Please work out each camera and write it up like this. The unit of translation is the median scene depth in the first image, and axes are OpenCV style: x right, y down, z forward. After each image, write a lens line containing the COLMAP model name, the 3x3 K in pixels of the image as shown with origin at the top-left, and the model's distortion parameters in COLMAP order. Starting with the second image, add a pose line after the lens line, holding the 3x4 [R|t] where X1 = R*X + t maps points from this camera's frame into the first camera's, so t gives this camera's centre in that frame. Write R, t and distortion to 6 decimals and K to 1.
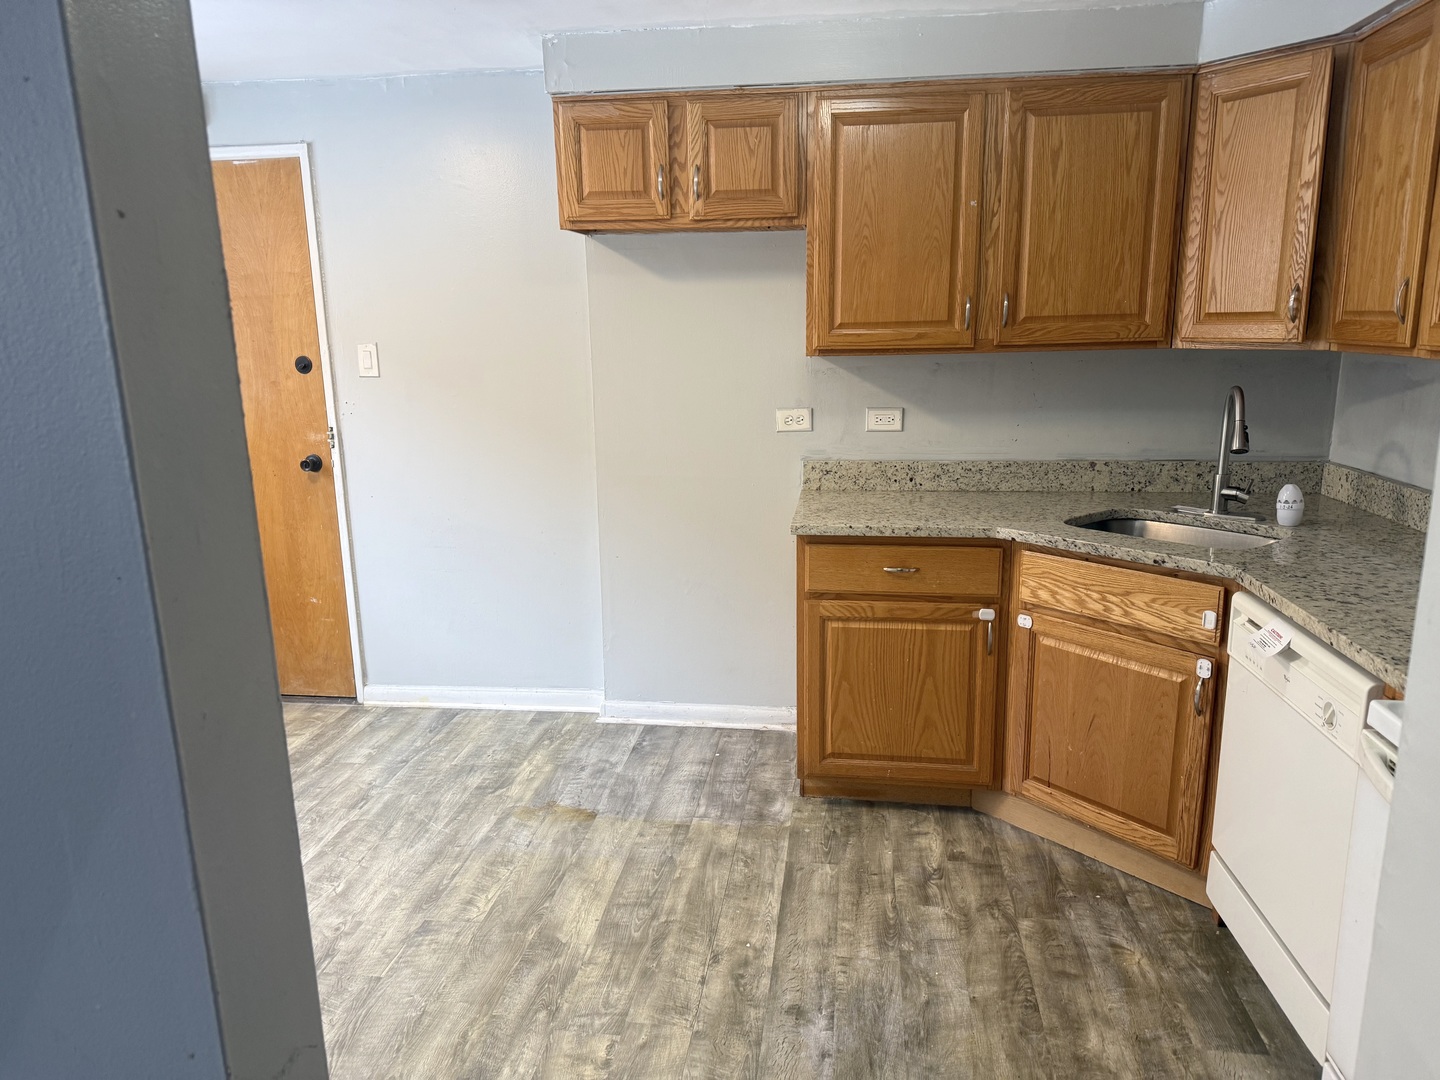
lens RADIAL K [[1009.2, 0, 721.1], [0, 1009.2, 542.2], [0, 0, 1]] dist [0.065289, -0.073503]
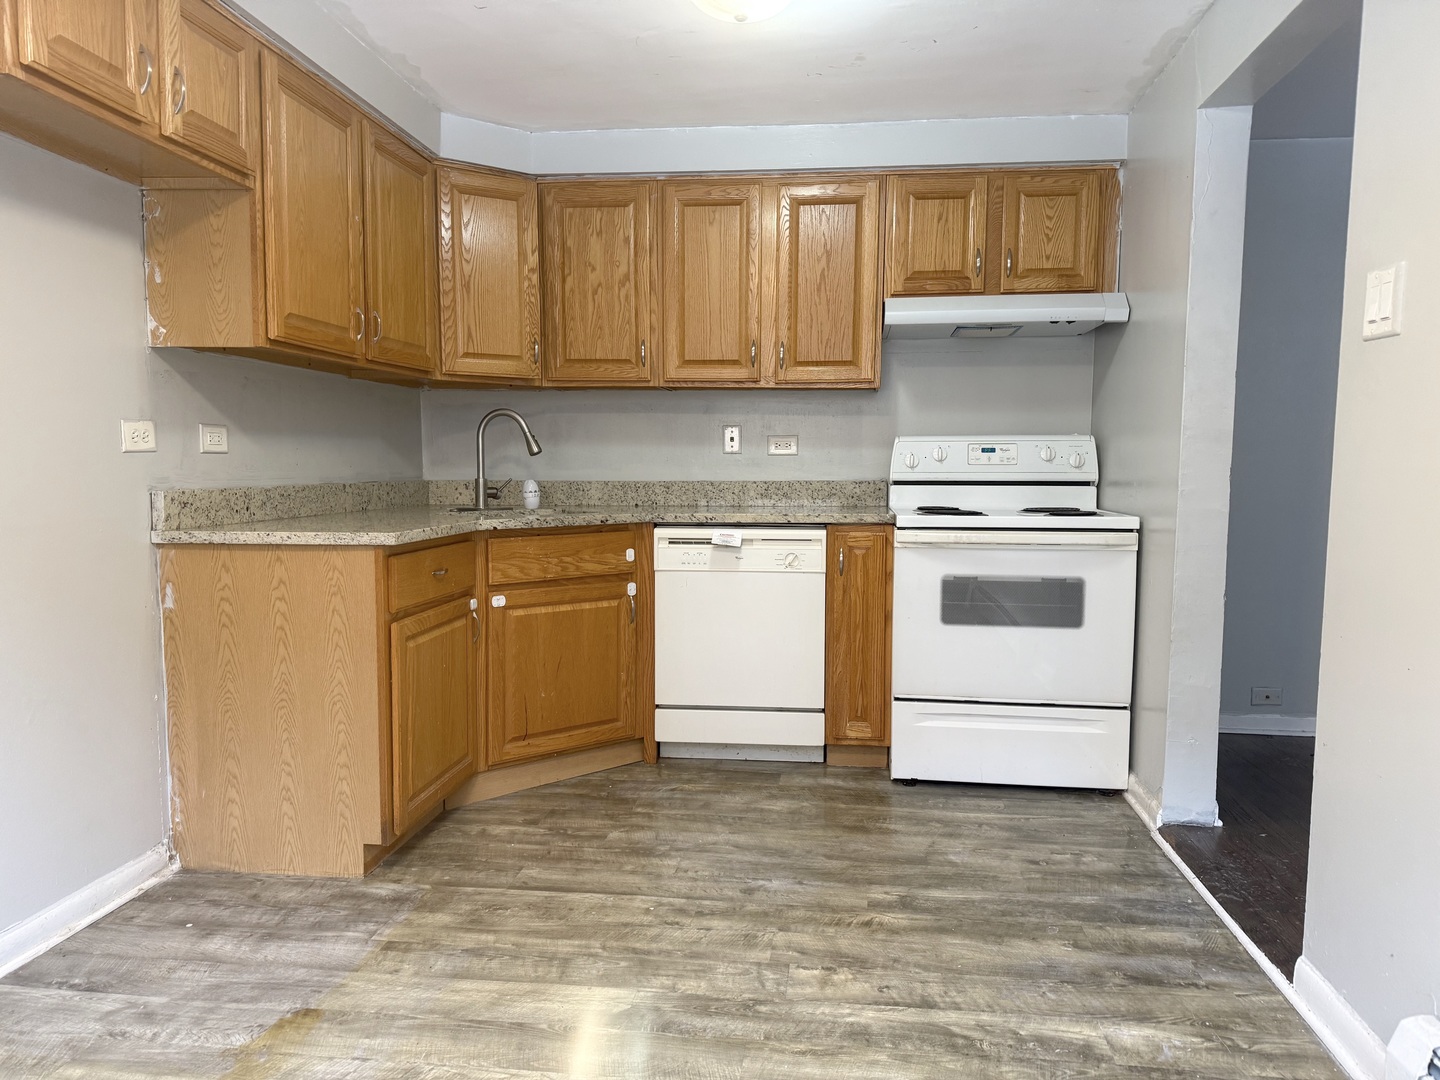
lens RADIAL K [[1009.2, 0, 725.5], [0, 1009.2, 552.4], [0, 0, 1]] dist [0.065289, -0.073503]
pose [[-0.024370, -0.072717, 0.997055, -0.847278], [0.212111, 0.974267, 0.076239, -0.007806], [-0.976942, 0.213345, -0.008318, 0.767818]]
